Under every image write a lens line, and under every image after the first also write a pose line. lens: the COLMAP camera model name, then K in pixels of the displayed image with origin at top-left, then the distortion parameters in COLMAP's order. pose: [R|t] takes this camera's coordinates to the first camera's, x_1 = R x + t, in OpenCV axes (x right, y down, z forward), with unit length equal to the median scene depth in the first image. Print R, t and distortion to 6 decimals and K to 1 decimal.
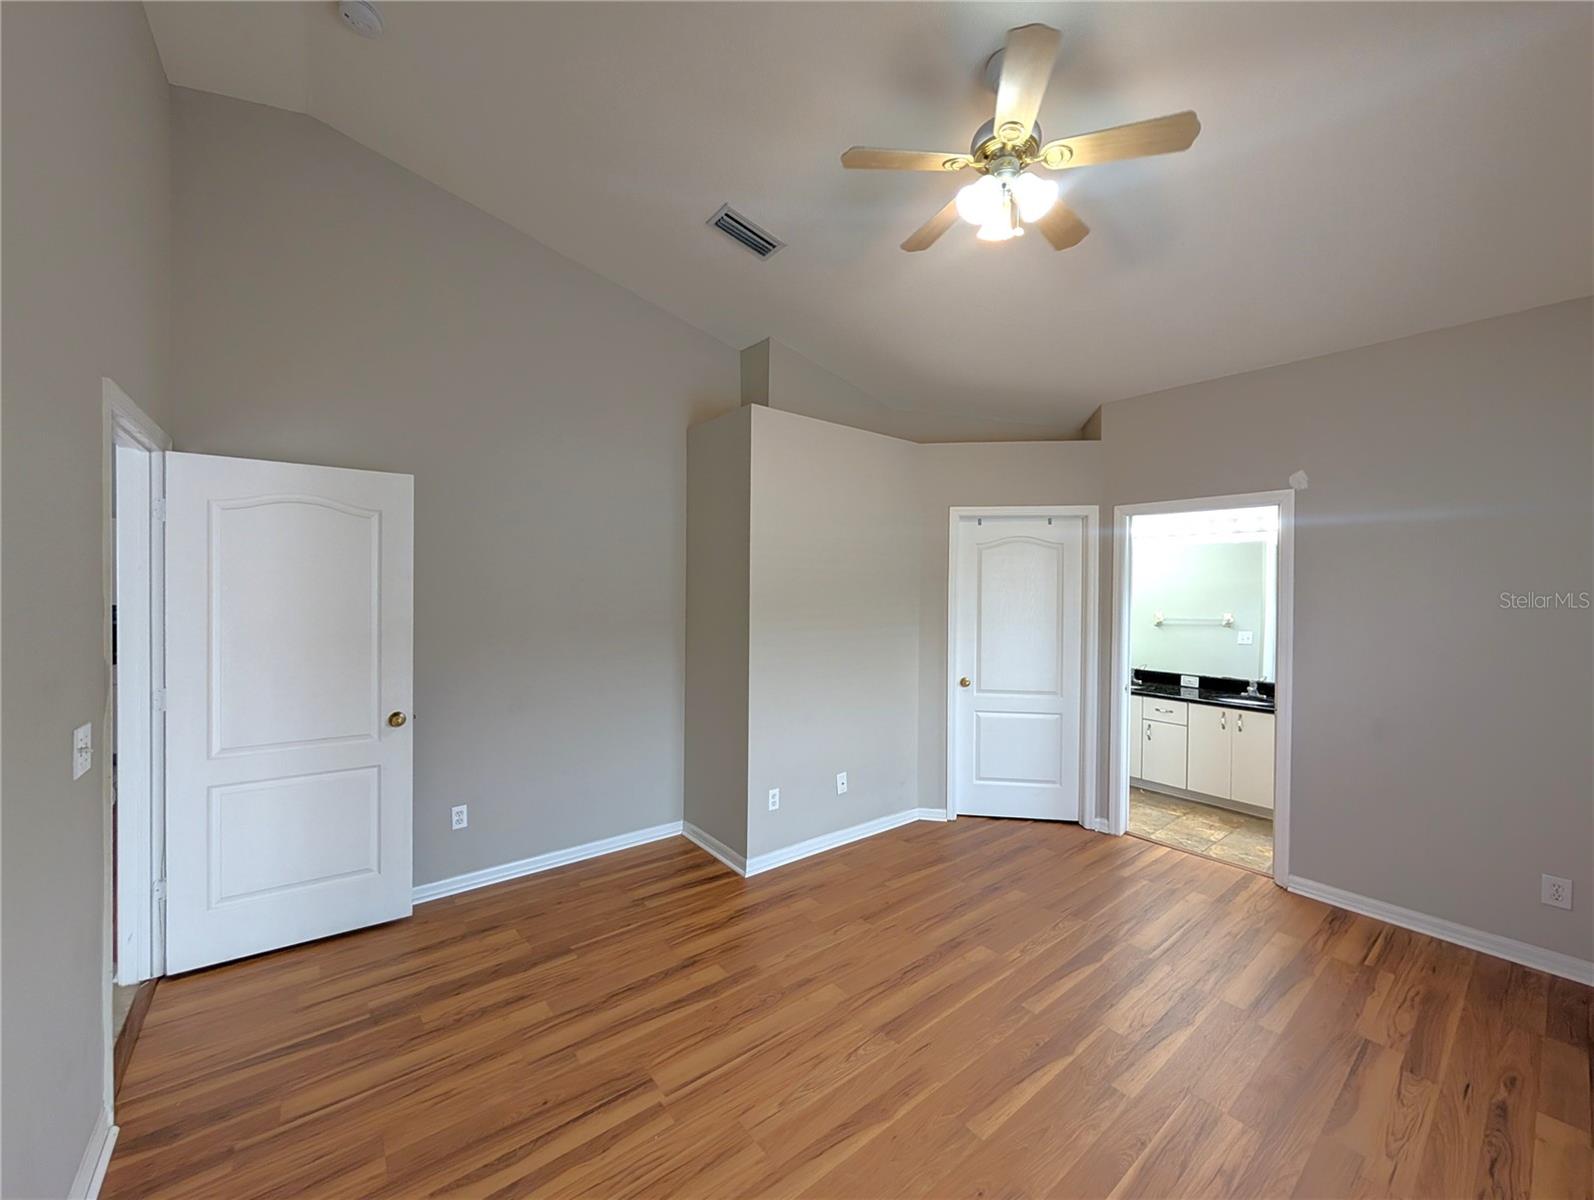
lens RADIAL K [[621.5, 0, 798.9], [0, 621.5, 594.8], [0, 0, 1]] dist [0.001198, 0.000224]
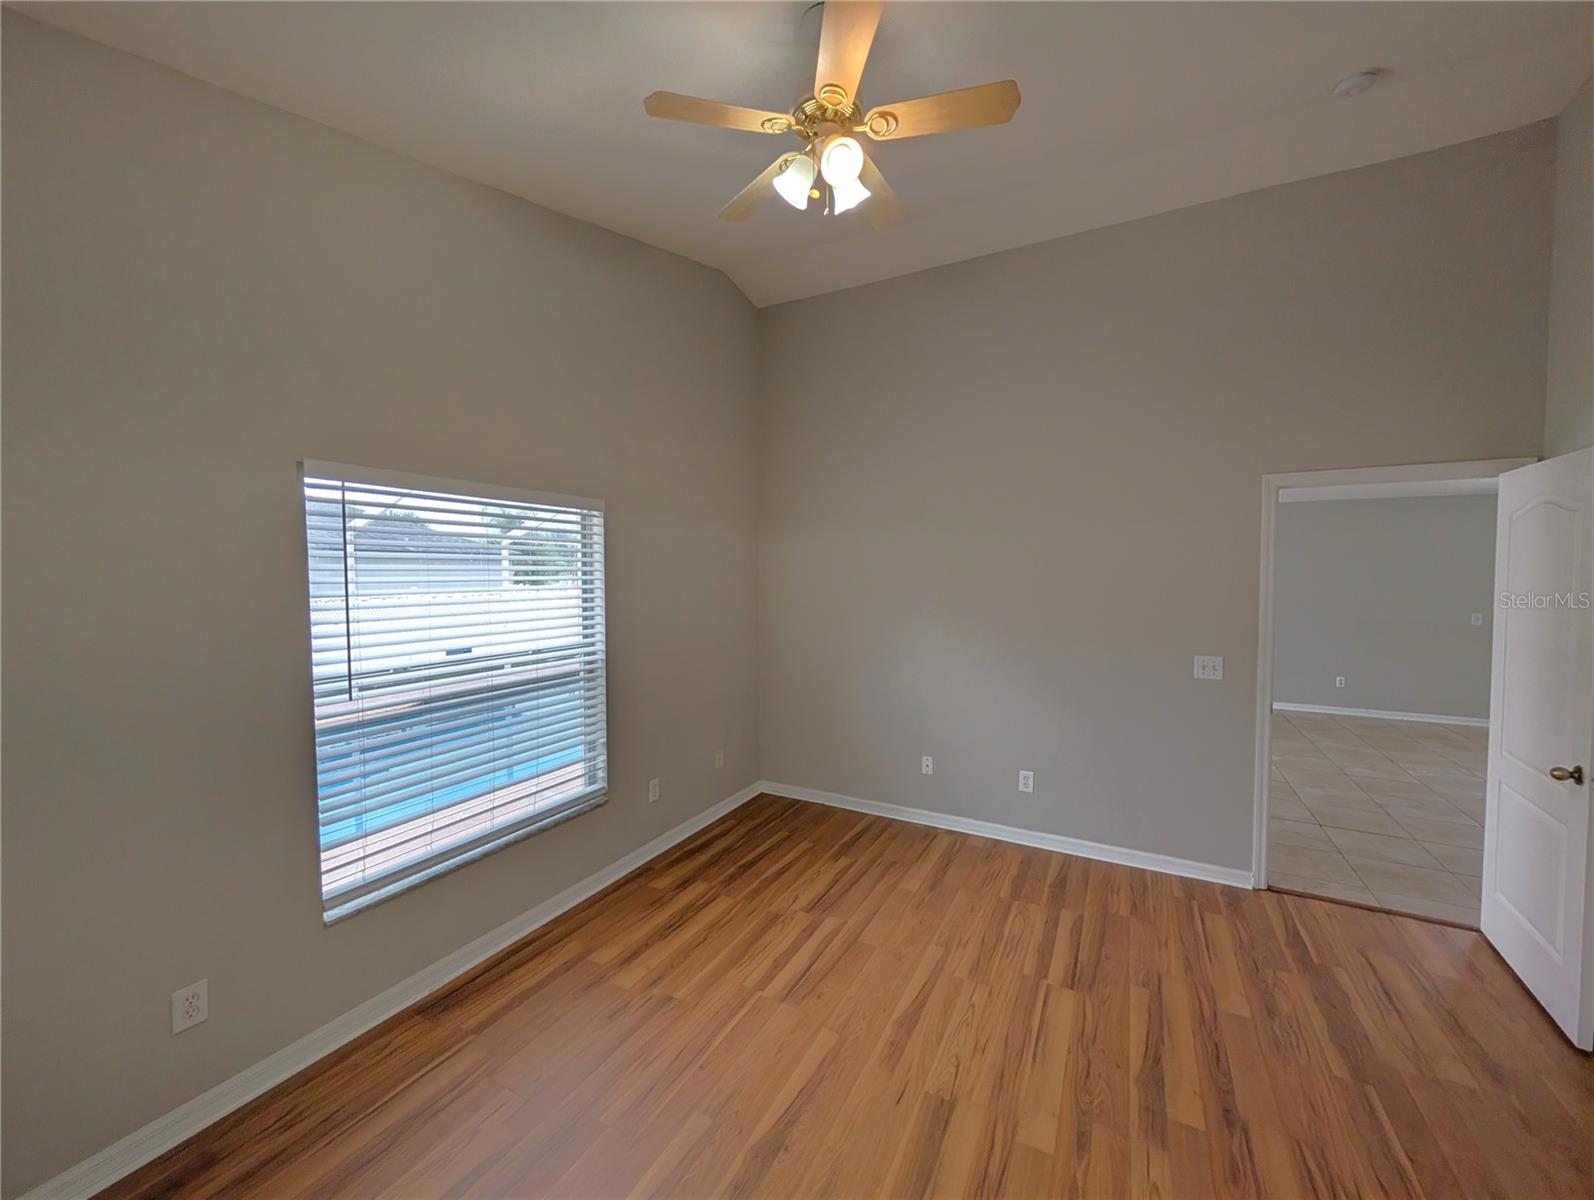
lens RADIAL K [[621.5, 0, 798.9], [0, 621.5, 594.8], [0, 0, 1]] dist [0.001198, 0.000224]
pose [[-0.920297, 0.005590, -0.391181, 0.716959], [-0.014413, 0.998735, 0.048182, -0.061012], [0.390956, 0.049980, -0.919051, 1.807389]]
